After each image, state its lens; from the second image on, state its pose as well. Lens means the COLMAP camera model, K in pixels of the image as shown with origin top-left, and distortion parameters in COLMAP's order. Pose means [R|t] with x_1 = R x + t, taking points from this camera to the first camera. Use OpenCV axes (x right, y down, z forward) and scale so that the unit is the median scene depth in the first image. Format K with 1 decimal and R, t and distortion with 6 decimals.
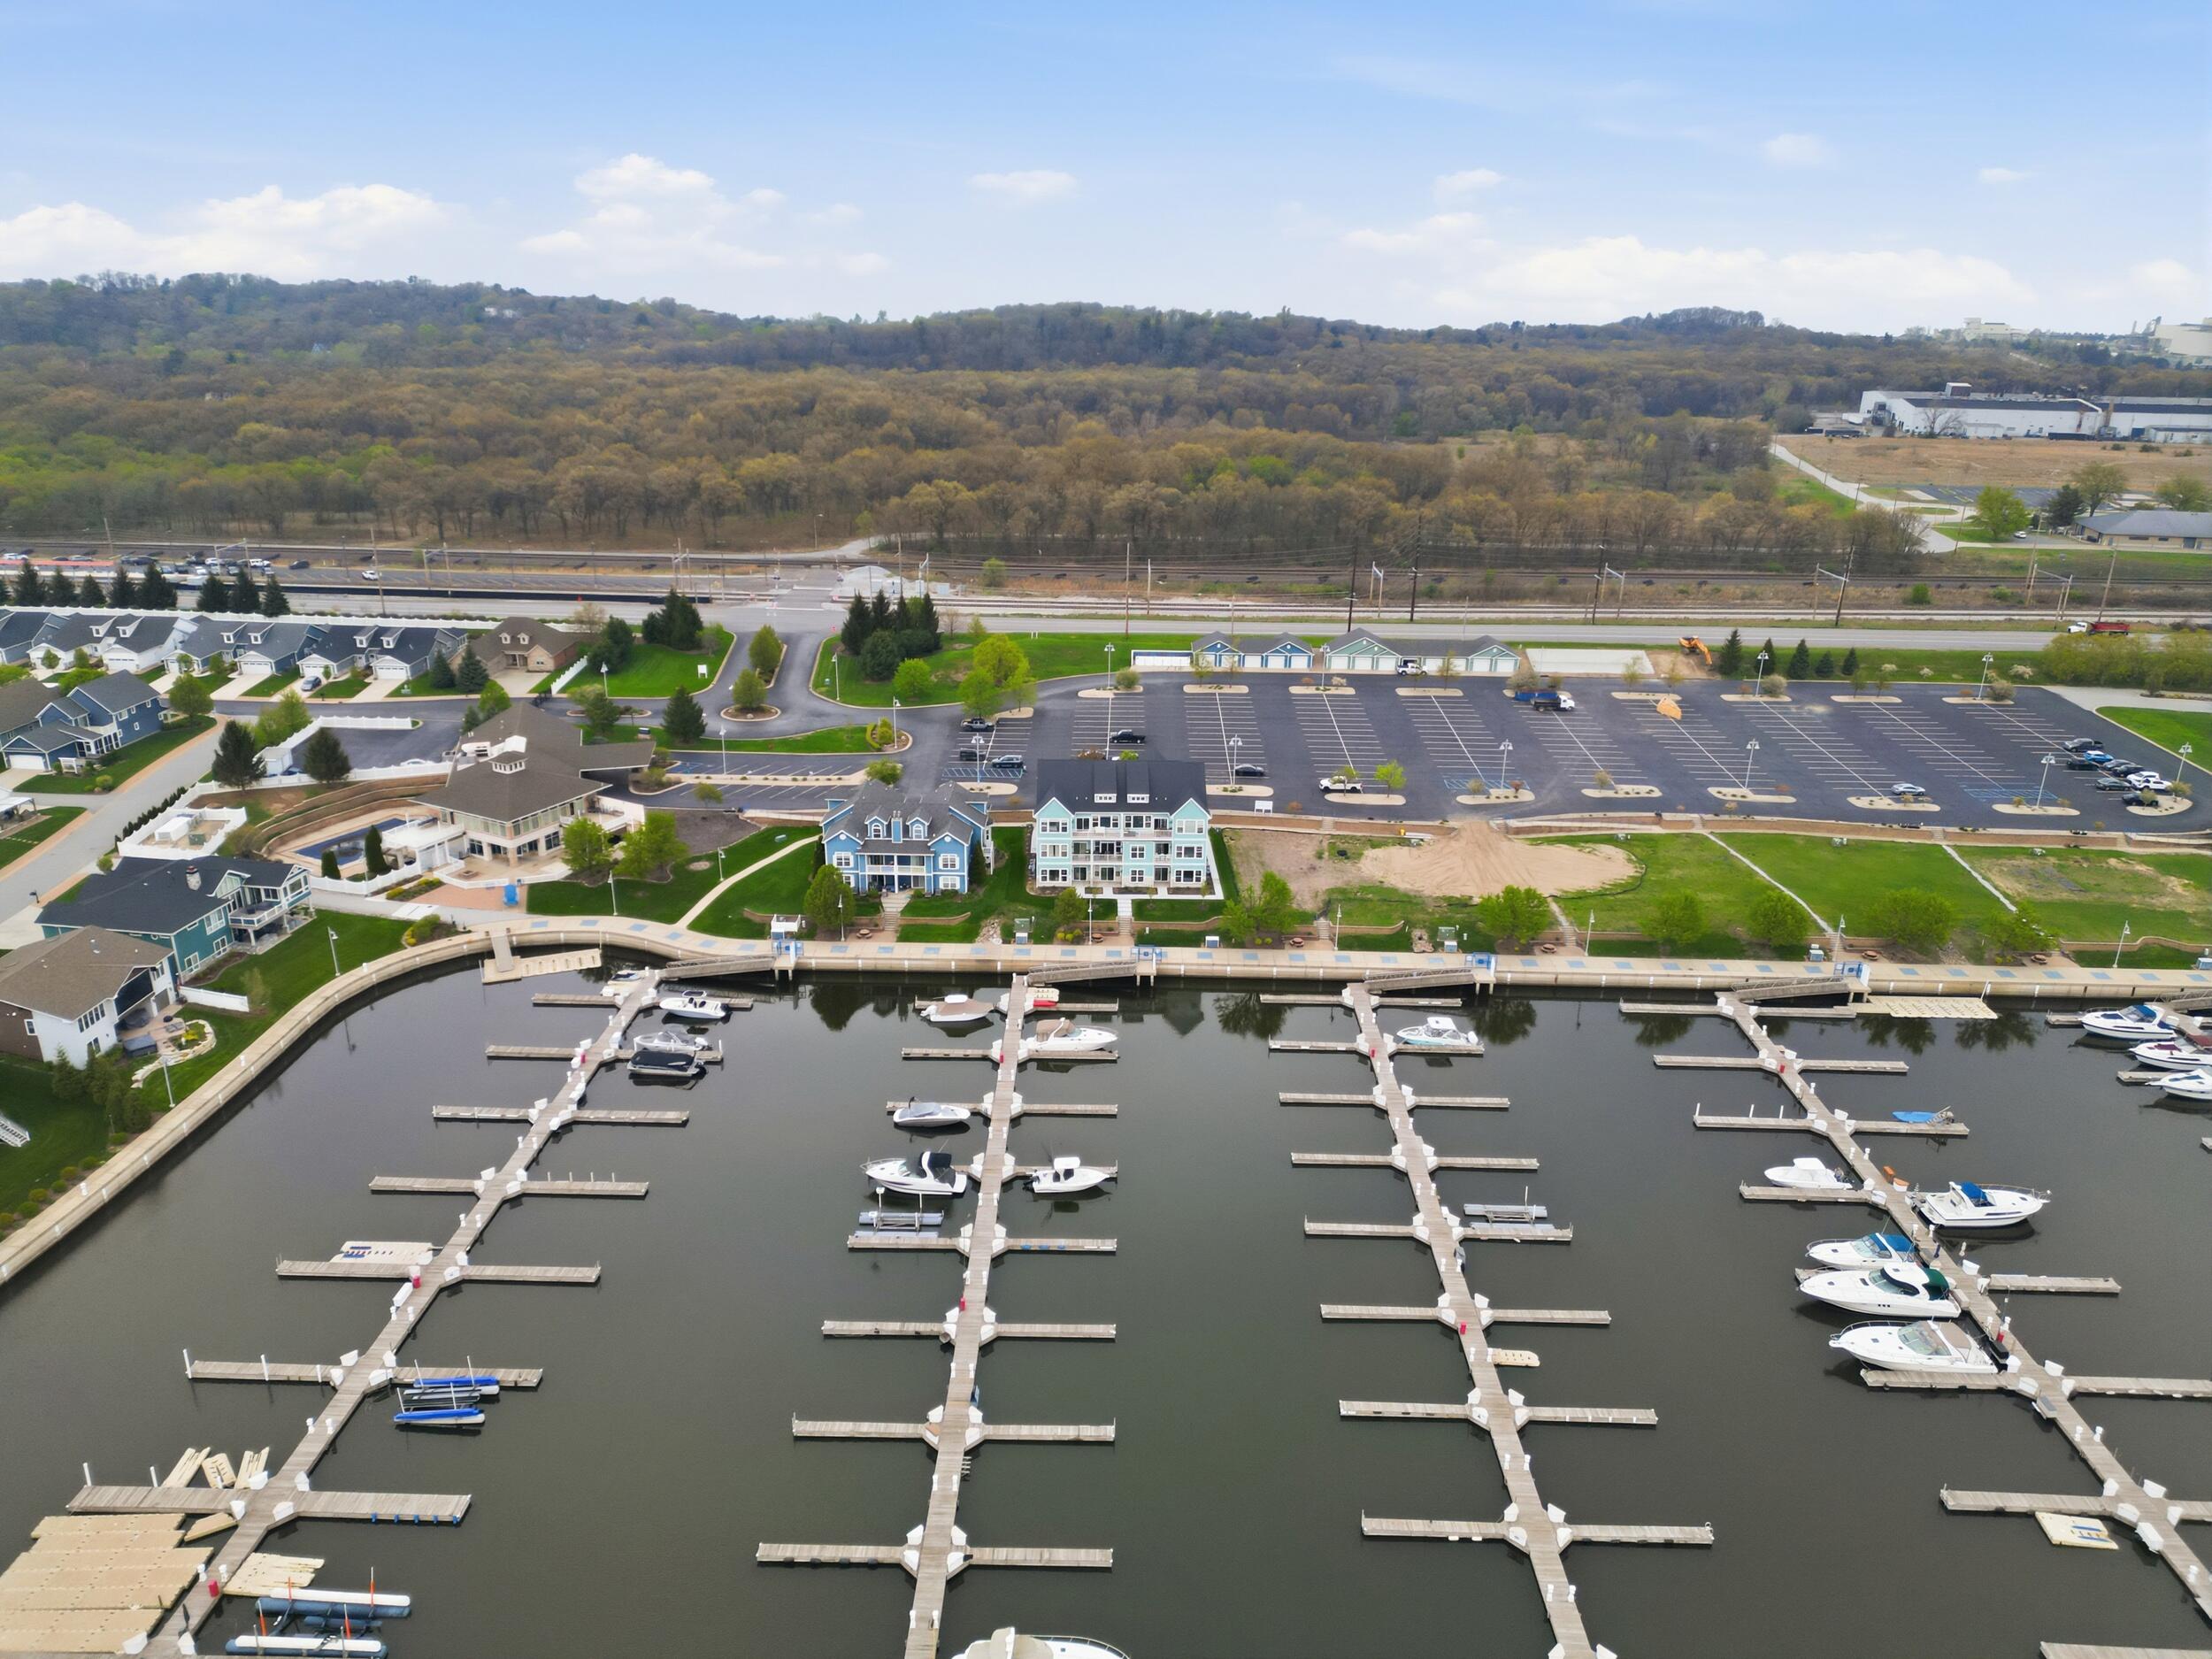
lens RADIAL K [[1522.6, 0, 1106.0], [0, 1522.6, 829.5], [0, 0, 1]] dist [0.093962, -0.092321]
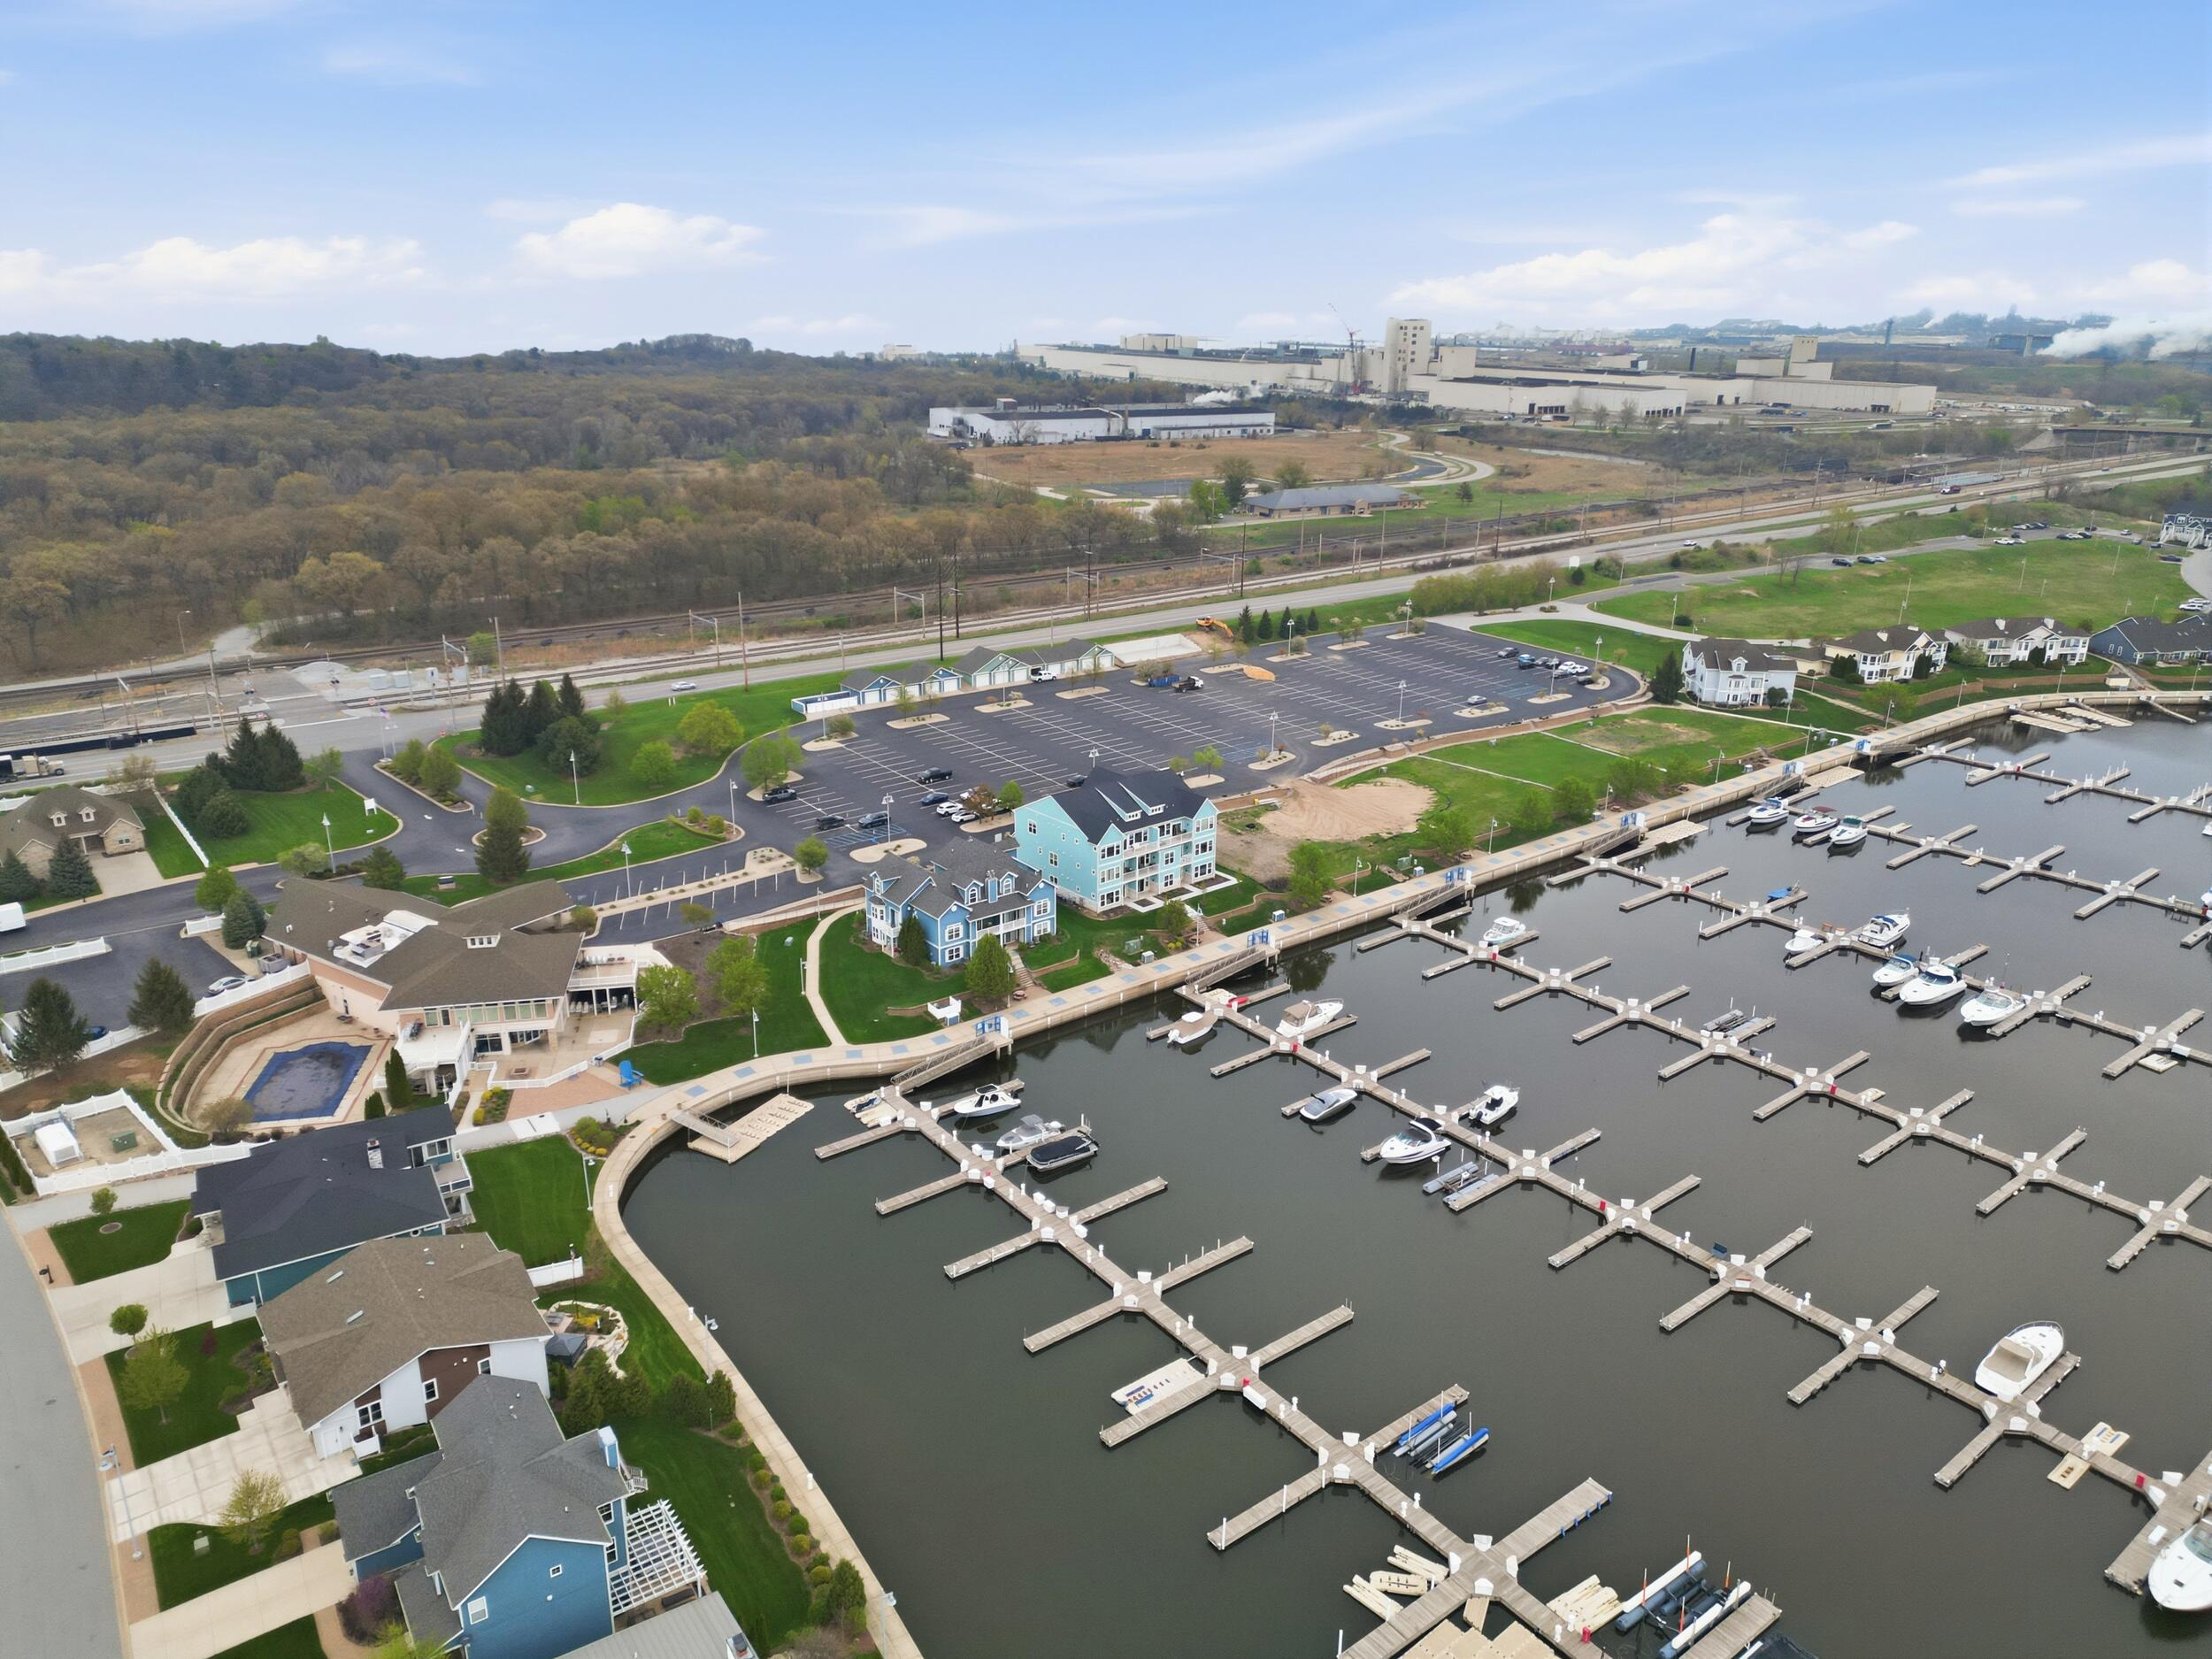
lens RADIAL K [[1522.6, 0, 1106.0], [0, 1522.6, 829.5], [0, 0, 1]] dist [0.093962, -0.092321]
pose [[0.774295, -0.211341, 0.596492, -0.653918], [0.218999, 0.973832, 0.060758, -0.080394], [-0.593723, 0.083587, 0.800316, 0.161881]]
